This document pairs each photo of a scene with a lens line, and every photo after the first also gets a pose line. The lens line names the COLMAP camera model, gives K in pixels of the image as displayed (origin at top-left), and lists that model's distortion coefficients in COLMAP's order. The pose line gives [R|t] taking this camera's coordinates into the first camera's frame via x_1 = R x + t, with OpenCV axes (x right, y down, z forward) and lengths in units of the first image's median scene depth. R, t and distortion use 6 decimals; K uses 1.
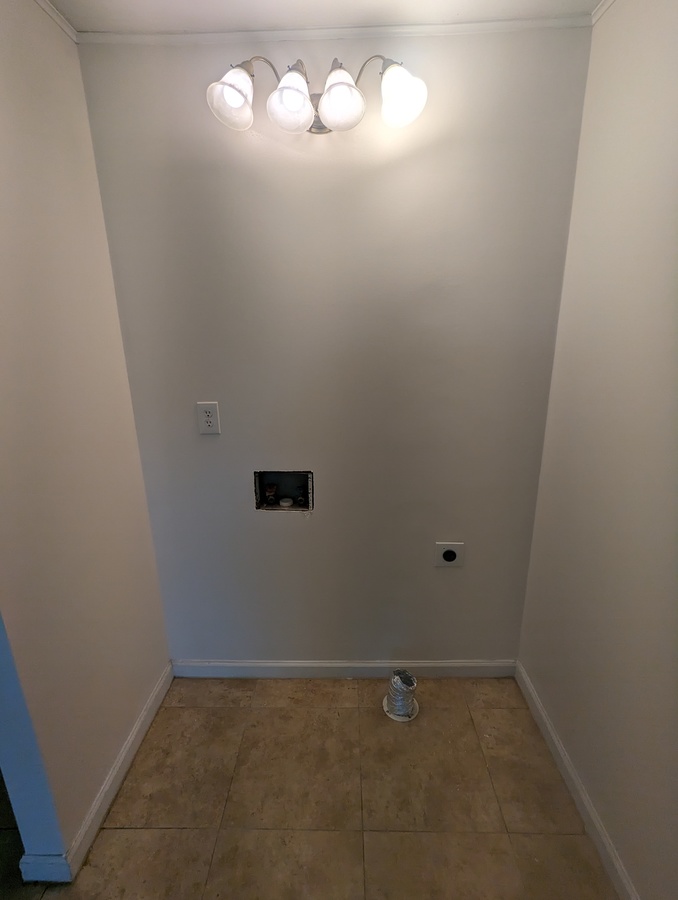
lens RADIAL K [[428.1, 0, 334.4], [0, 428.1, 447.0], [0, 0, 1]] dist [0.001459, -0.000156]
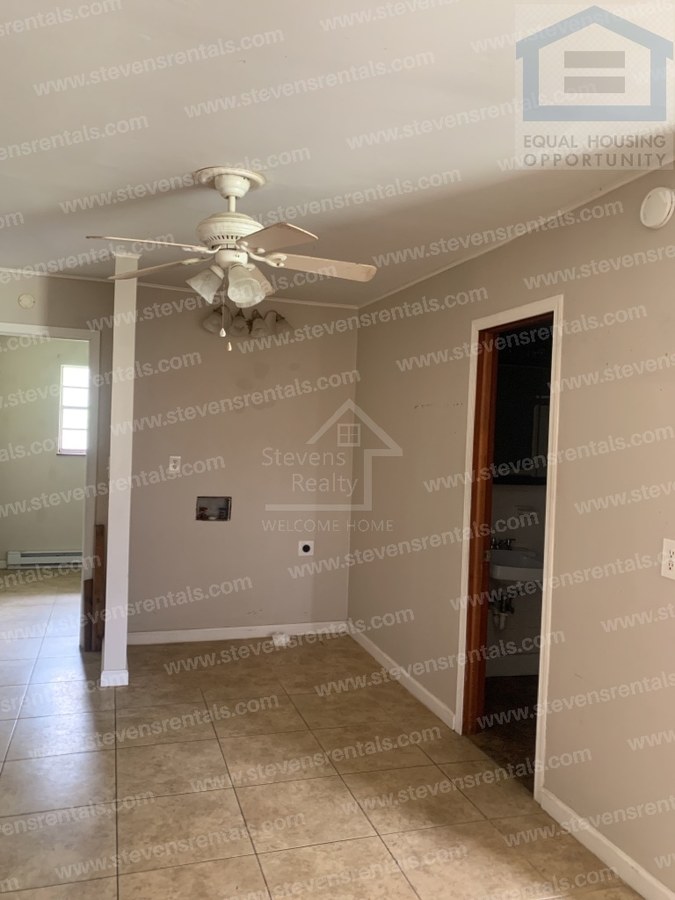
lens RADIAL K [[694.4, 0, 335.6], [0, 694.4, 446.5], [0, 0, 1]] dist [0.047252, -0.033727]
pose [[0.942525, 0.047592, 0.330730, -0.596116], [0.042891, 0.964384, -0.261007, 0.613698], [-0.331373, 0.260191, 0.906914, -1.773070]]
